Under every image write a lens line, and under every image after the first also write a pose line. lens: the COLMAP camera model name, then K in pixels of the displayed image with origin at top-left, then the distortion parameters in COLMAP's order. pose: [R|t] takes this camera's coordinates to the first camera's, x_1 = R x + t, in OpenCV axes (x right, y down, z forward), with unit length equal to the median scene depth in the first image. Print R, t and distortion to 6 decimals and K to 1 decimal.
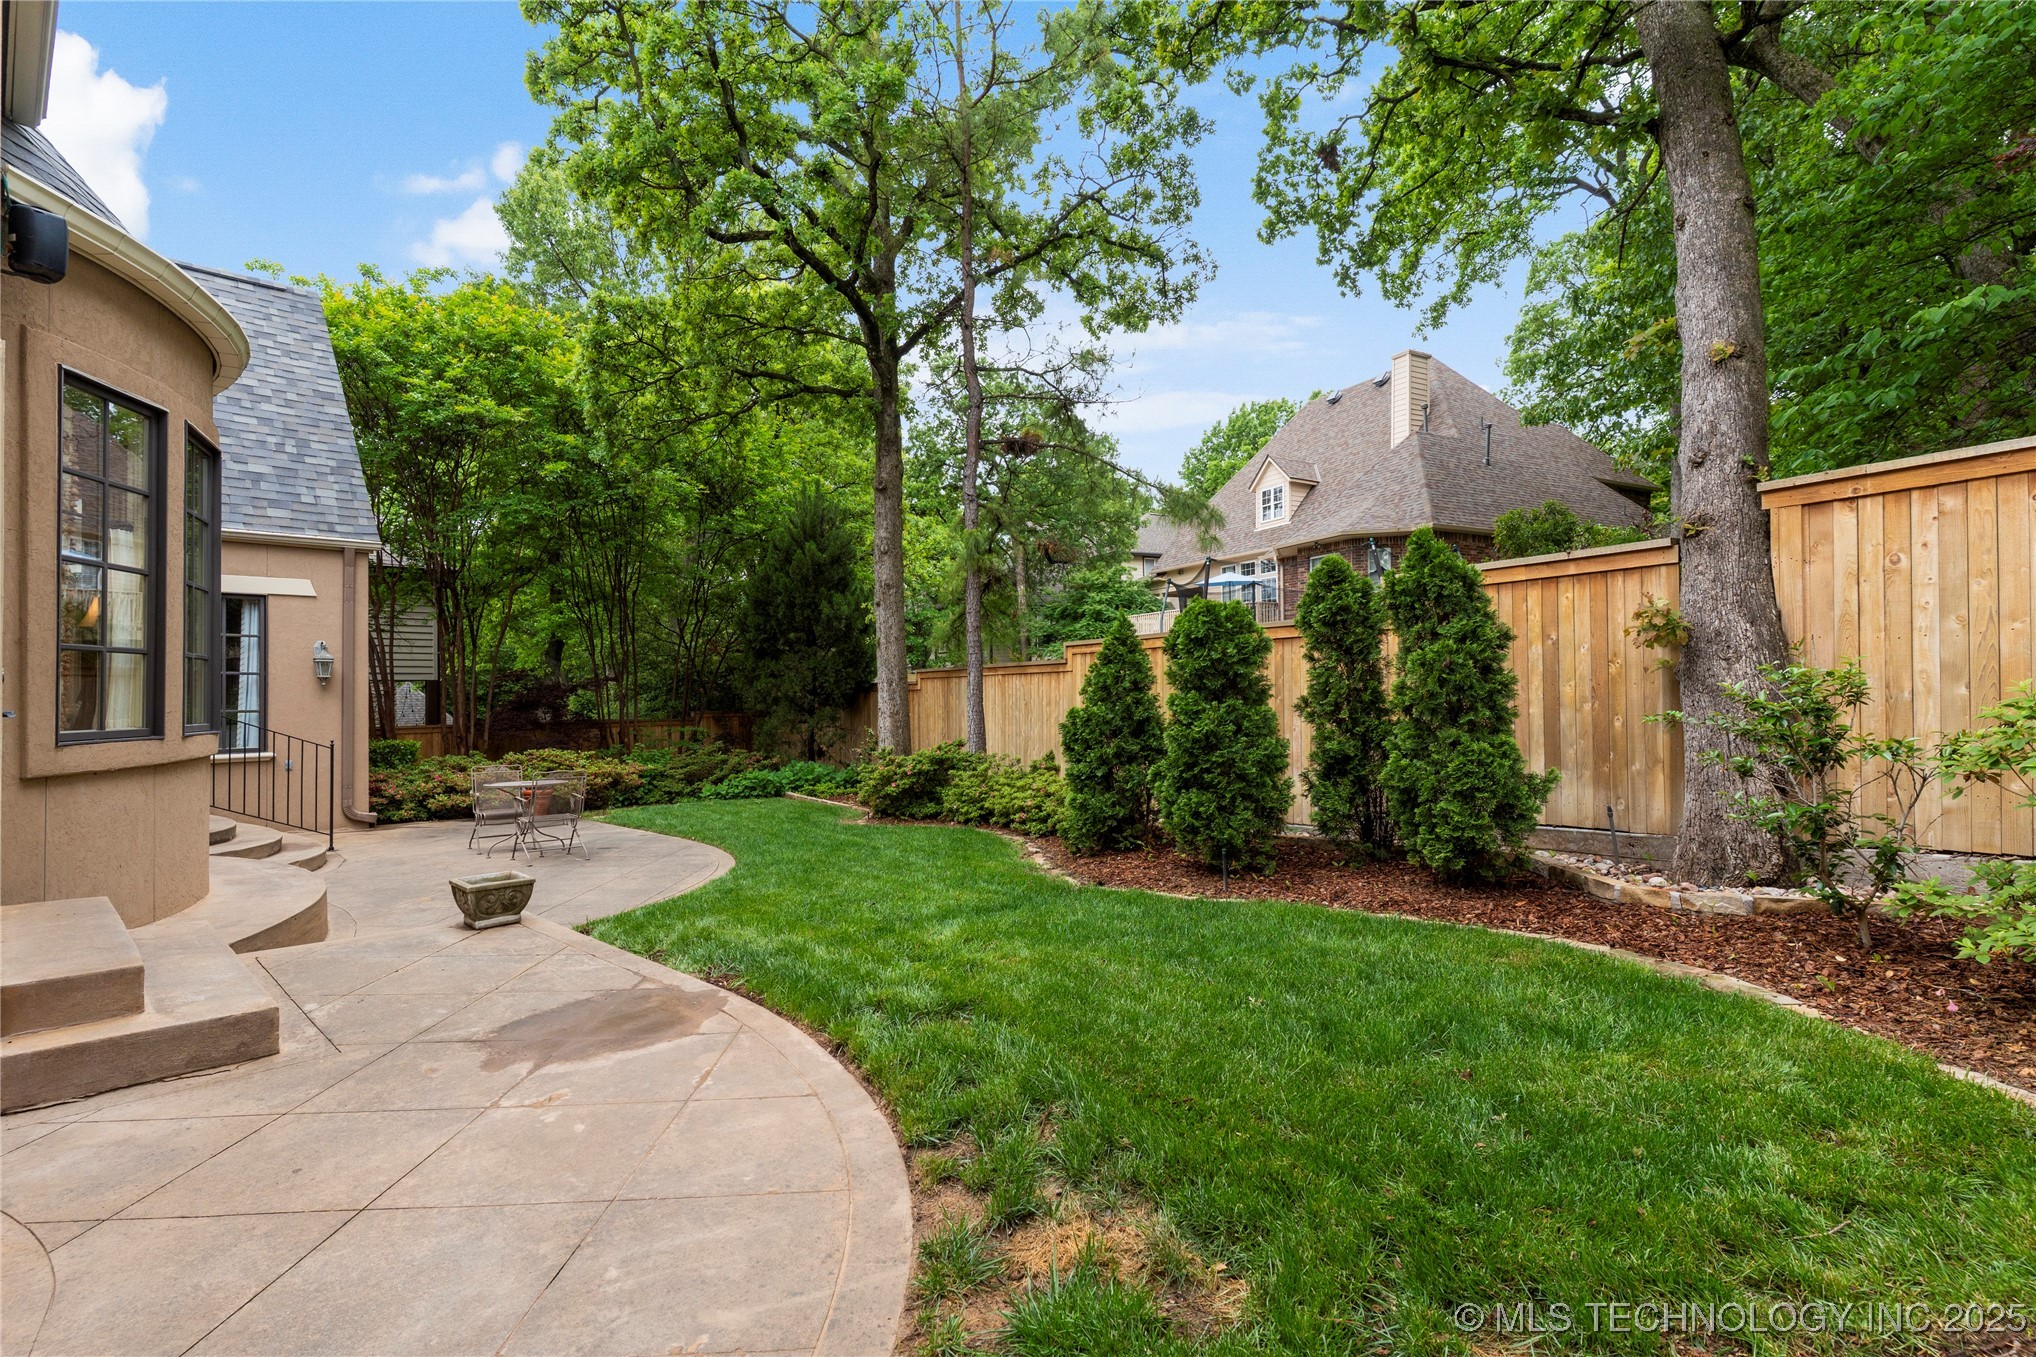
lens RADIAL K [[974.2, 0, 1017.6], [0, 974.2, 682.5], [0, 0, 1]] dist [0.003457, -0.000936]
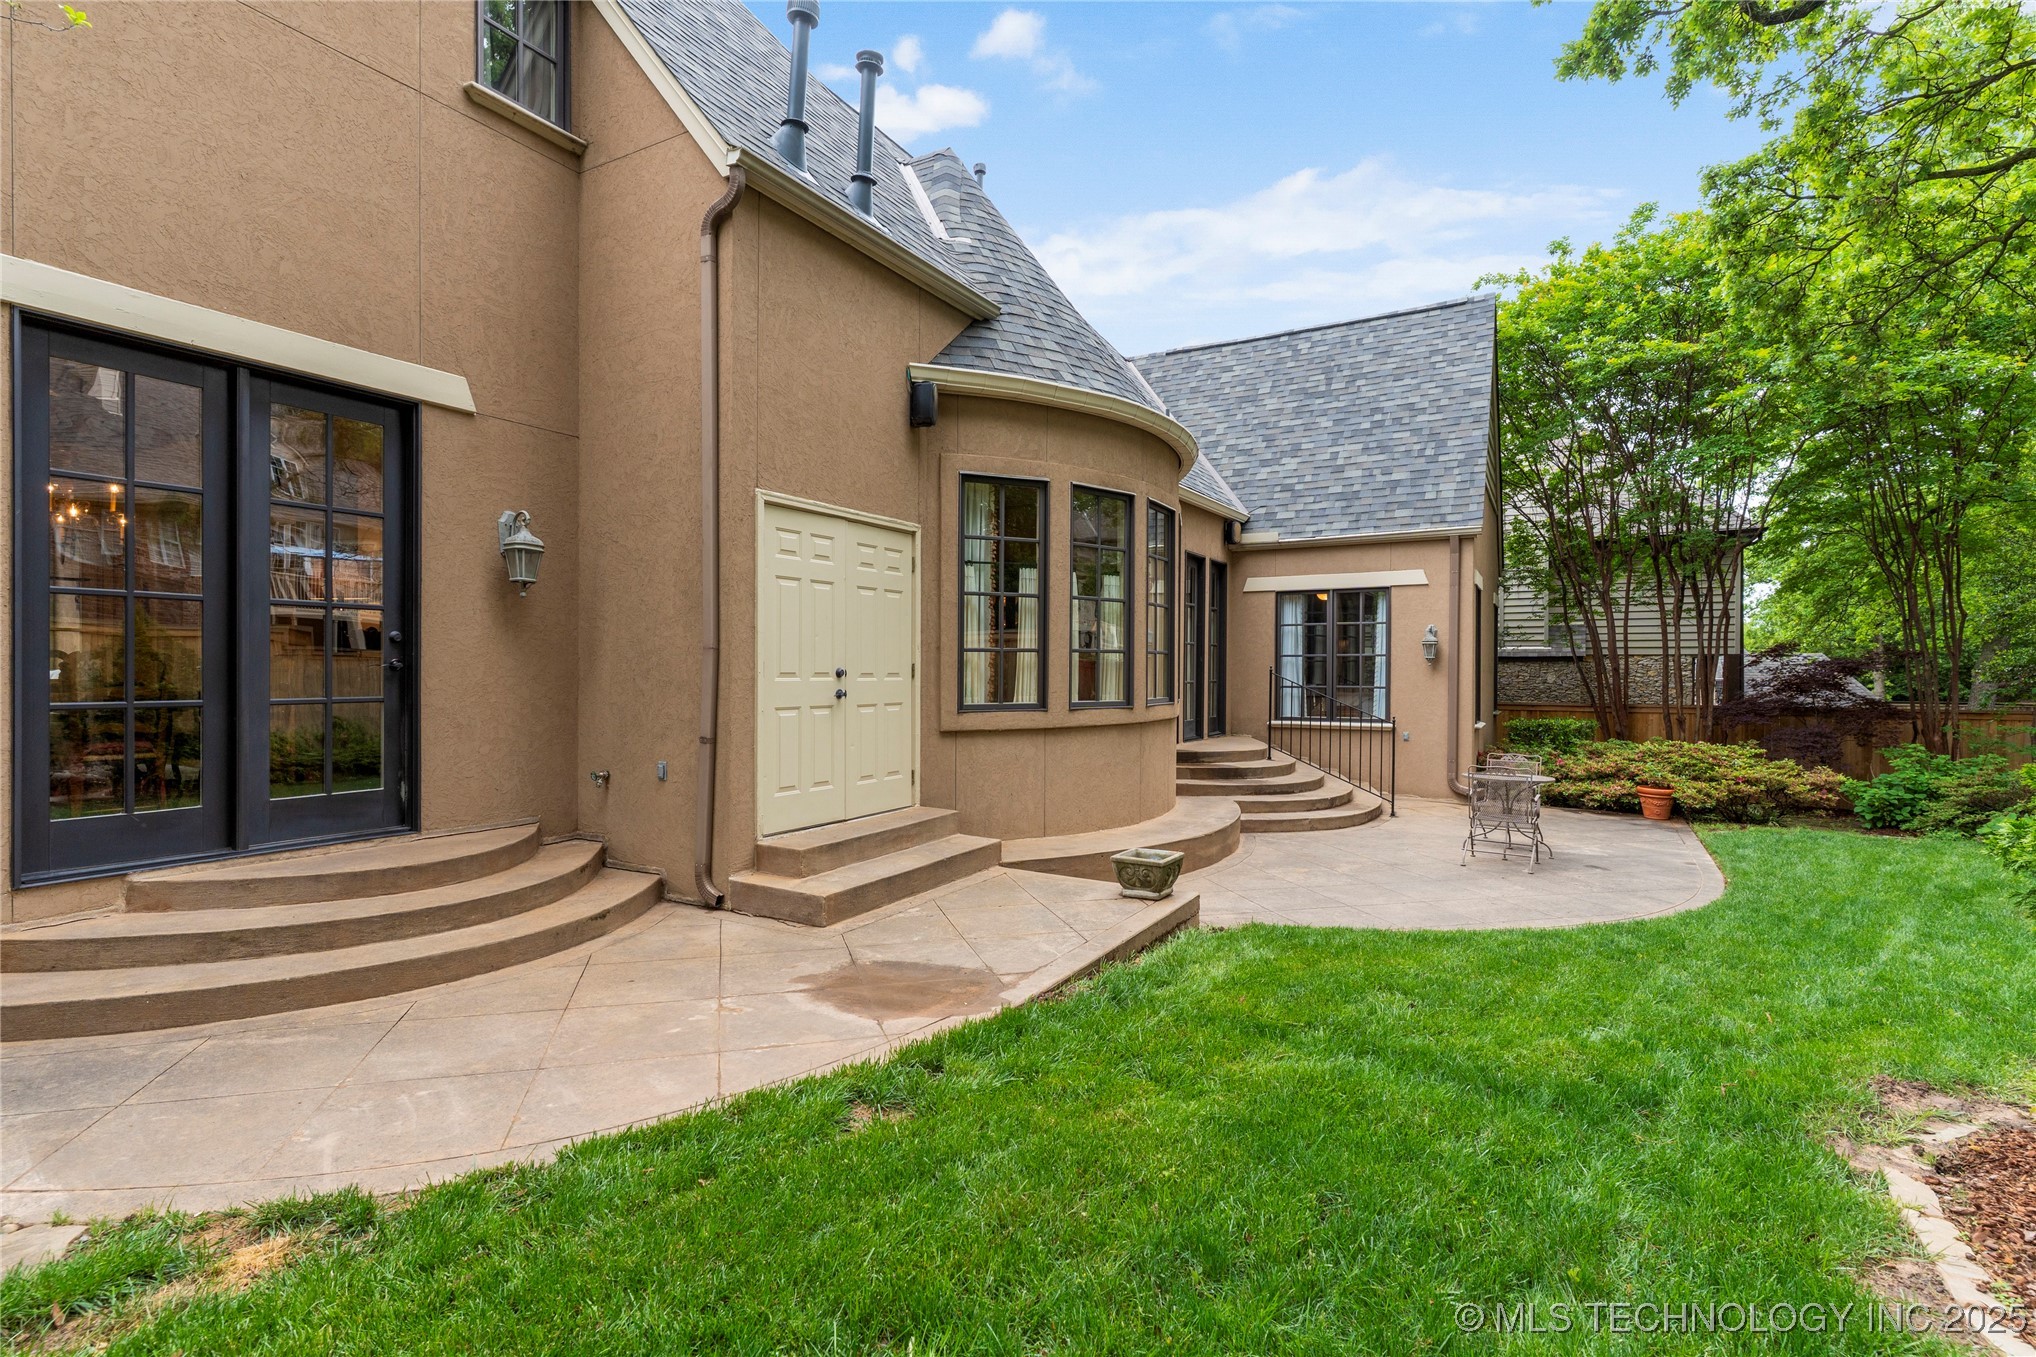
lens RADIAL K [[974.2, 0, 1026.8], [0, 974.2, 678.7], [0, 0, 1]] dist [0.003457, -0.000936]
pose [[0.222929, 0.022501, -0.974575, 0.549605], [0.006455, 0.999678, 0.024558, -0.026570], [0.974813, -0.011766, 0.222712, 0.702049]]
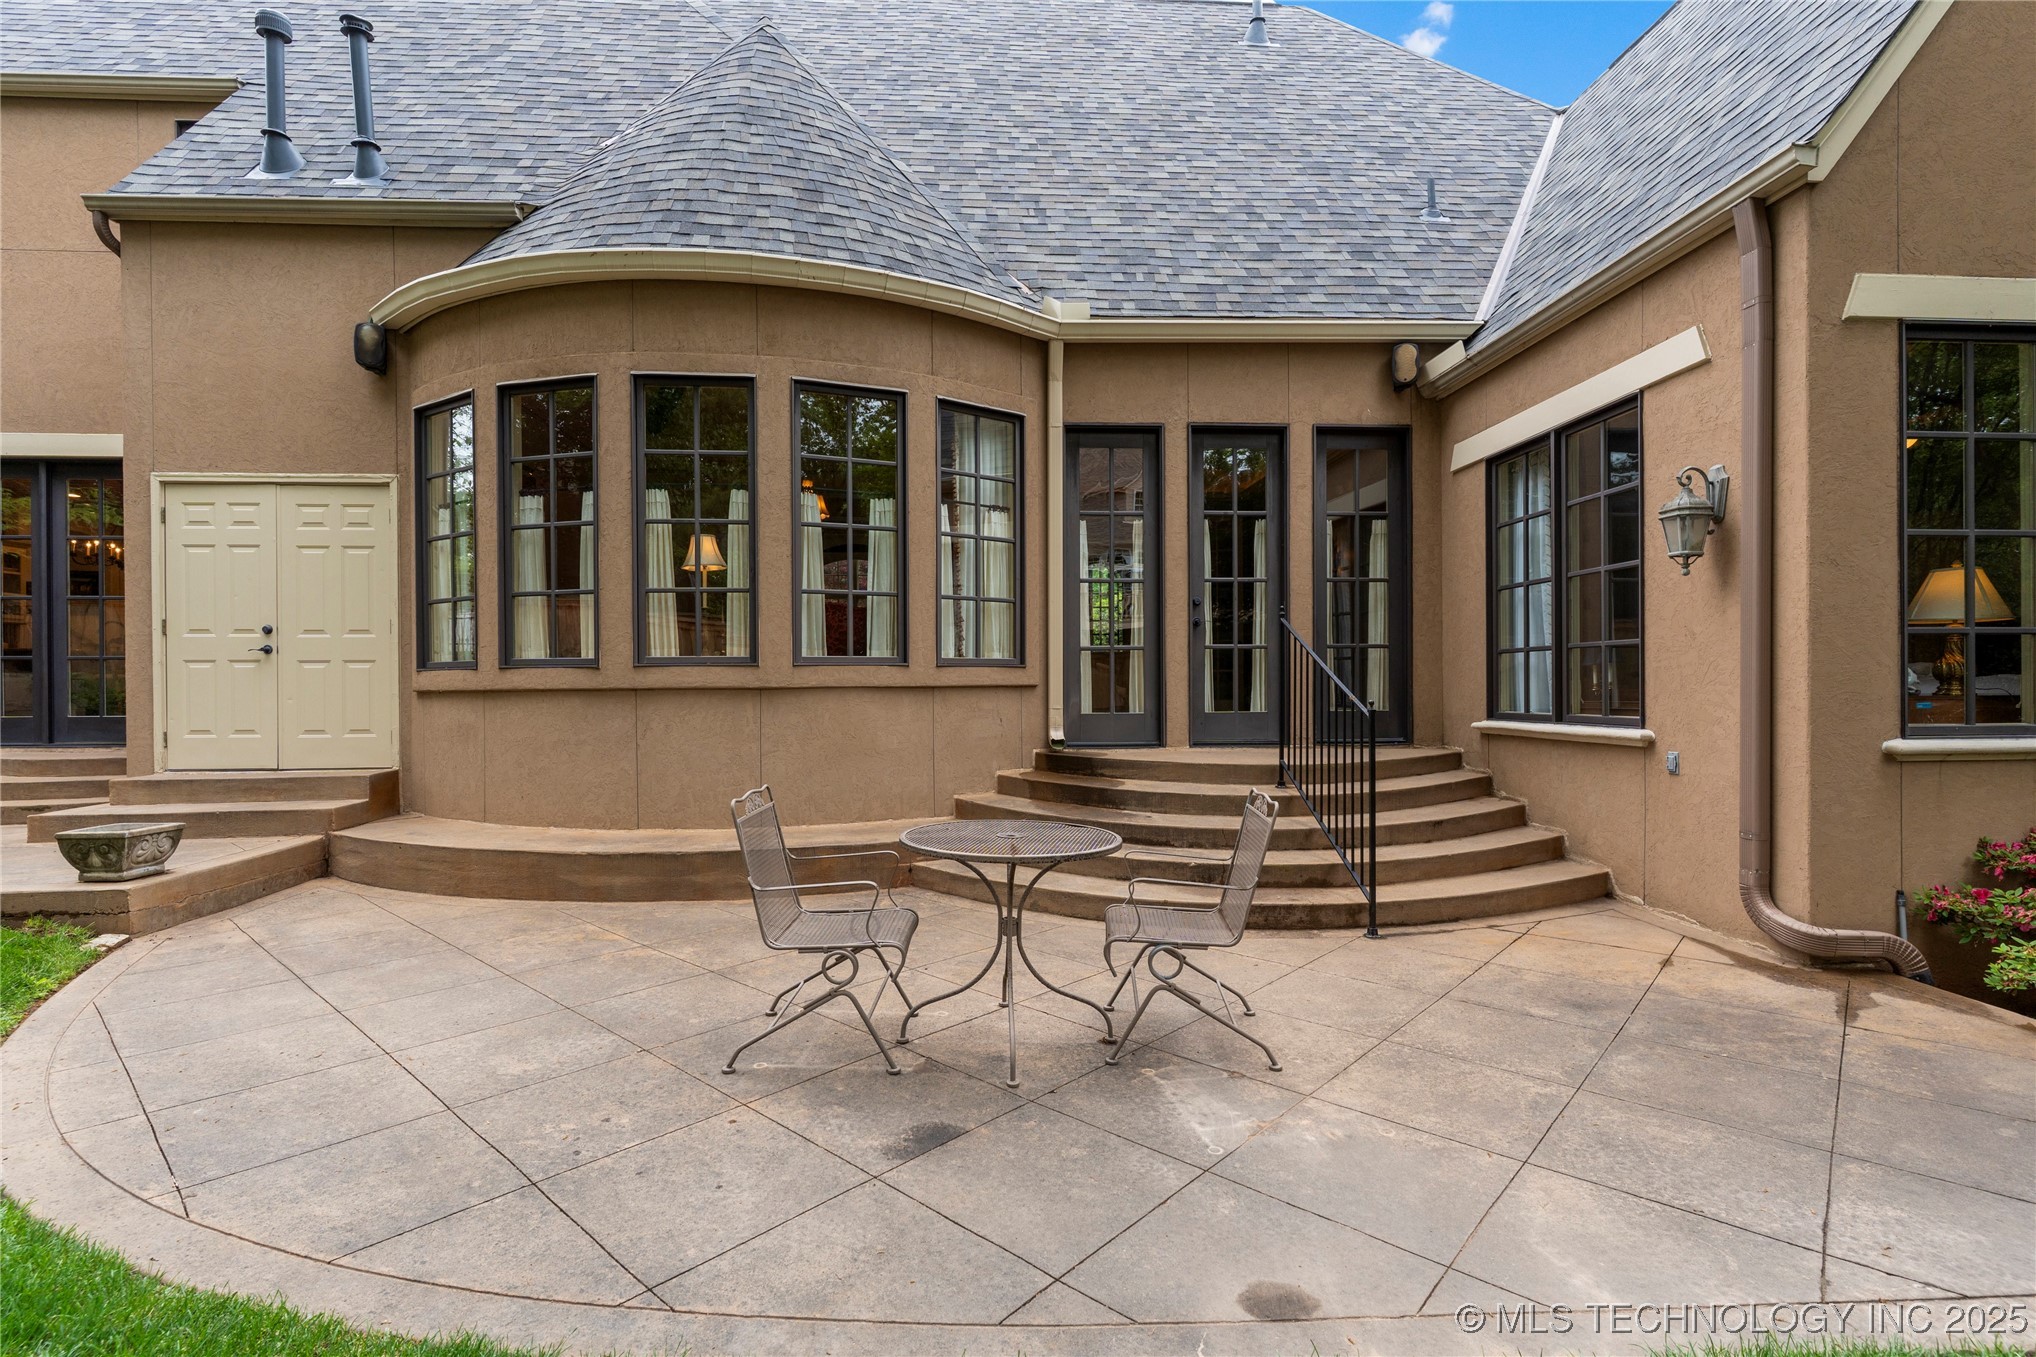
lens RADIAL K [[974.2, 0, 1021.0], [0, 974.2, 676.8], [0, 0, 1]] dist [0.003457, -0.000936]
pose [[-0.702355, 0.020830, -0.711522, -0.560672], [0.027964, 0.999608, 0.001660, 0.092476], [0.711277, -0.018731, -0.702662, 2.509523]]
